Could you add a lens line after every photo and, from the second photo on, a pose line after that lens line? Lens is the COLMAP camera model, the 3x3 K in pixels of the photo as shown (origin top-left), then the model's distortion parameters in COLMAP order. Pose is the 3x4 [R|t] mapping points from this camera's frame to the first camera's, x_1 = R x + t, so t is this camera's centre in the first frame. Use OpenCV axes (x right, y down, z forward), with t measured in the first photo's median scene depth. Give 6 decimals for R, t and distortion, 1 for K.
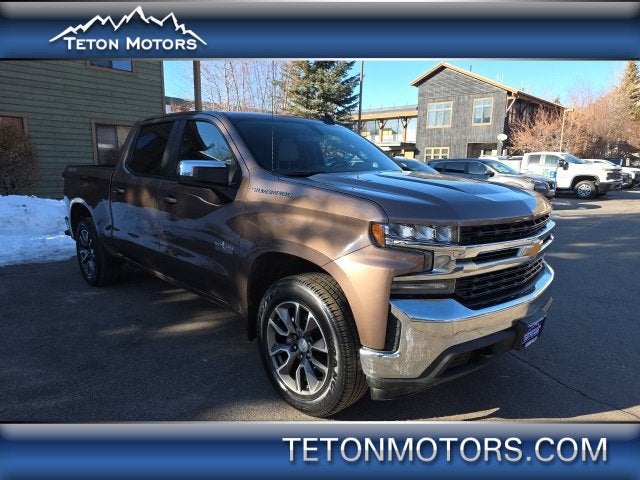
lens RADIAL K [[437.5, 0, 320.4], [0, 437.5, 245.1], [0, 0, 1]] dist [0.033974, -0.023216]
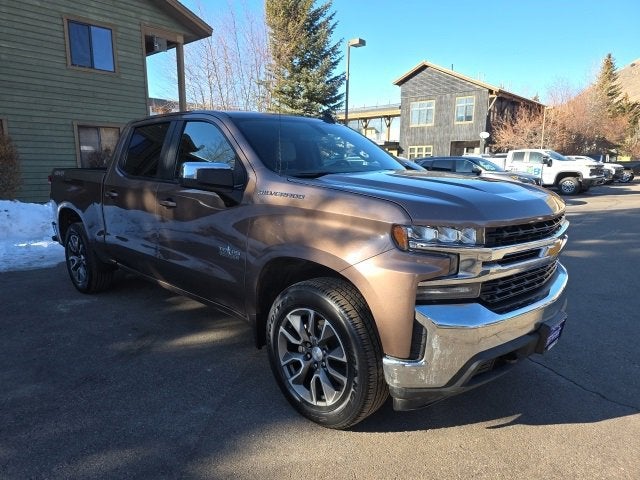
lens RADIAL K [[437.5, 0, 316.8], [0, 437.5, 242.6], [0, 0, 1]] dist [0.033974, -0.023216]
pose [[0.999428, -0.017532, 0.028919, -0.048322], [0.017668, 0.999834, -0.004473, -0.007643], [-0.028836, 0.004981, 0.999572, 0.031581]]
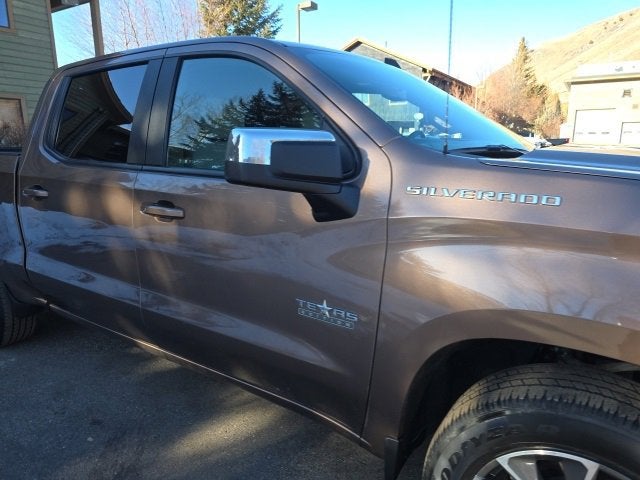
lens RADIAL K [[437.5, 0, 322.0], [0, 437.5, 238.3], [0, 0, 1]] dist [0.033974, -0.023216]
pose [[0.977327, -0.064511, 0.201666, -0.270646], [0.058633, 0.997666, 0.034993, -0.079398], [-0.203453, -0.022376, 0.978829, 0.463360]]
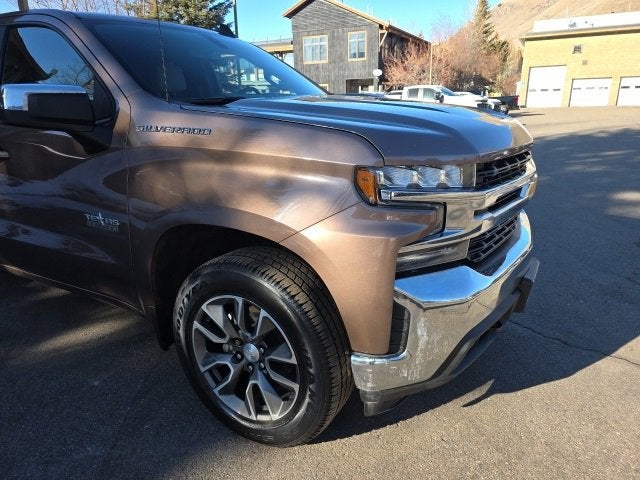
lens RADIAL K [[437.5, 0, 327.8], [0, 437.5, 241.7], [0, 0, 1]] dist [0.033974, -0.023216]
pose [[0.957916, -0.117841, 0.261744, -0.063834], [0.086011, 0.987785, 0.129936, -0.019213], [-0.273858, -0.101954, 0.956351, 0.238495]]
